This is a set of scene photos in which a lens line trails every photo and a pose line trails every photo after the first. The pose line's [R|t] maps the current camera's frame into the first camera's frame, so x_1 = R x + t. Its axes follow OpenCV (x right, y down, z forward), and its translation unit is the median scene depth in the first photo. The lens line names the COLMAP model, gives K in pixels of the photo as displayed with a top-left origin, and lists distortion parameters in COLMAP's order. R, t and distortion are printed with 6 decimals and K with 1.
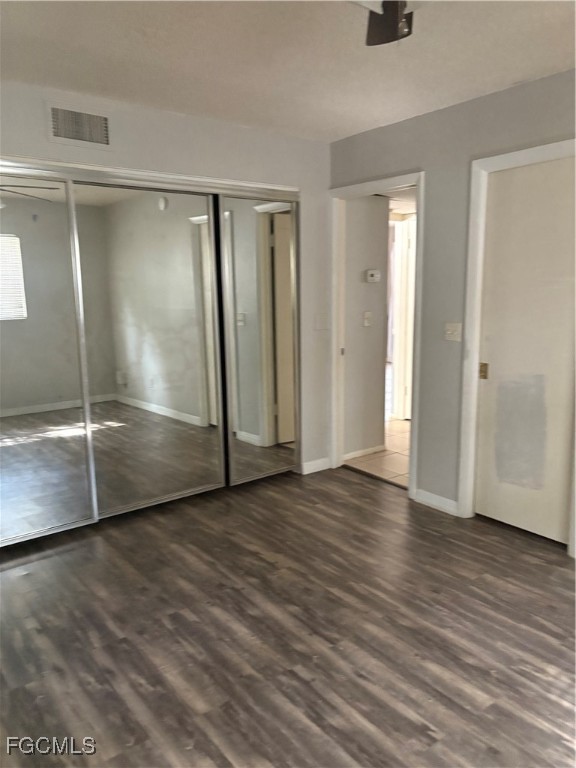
lens RADIAL K [[579.7, 0, 290.8], [0, 579.7, 385.2], [0, 0, 1]] dist [0.001013, -0.002800]
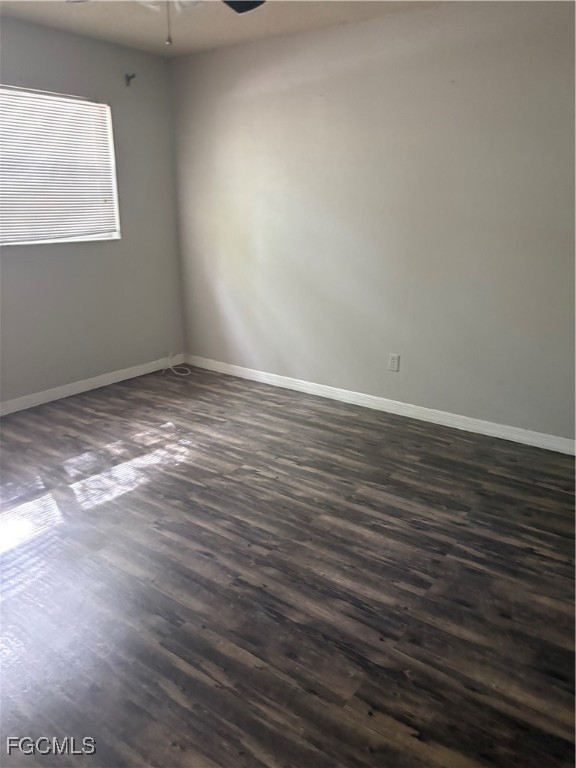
lens RADIAL K [[579.7, 0, 290.8], [0, 579.7, 385.2], [0, 0, 1]] dist [0.001013, -0.002800]
pose [[-0.961960, 0.088387, -0.258497, 0.210350], [-0.040272, 0.889999, 0.454181, -0.280897], [0.270206, 0.447314, -0.852584, 1.706783]]
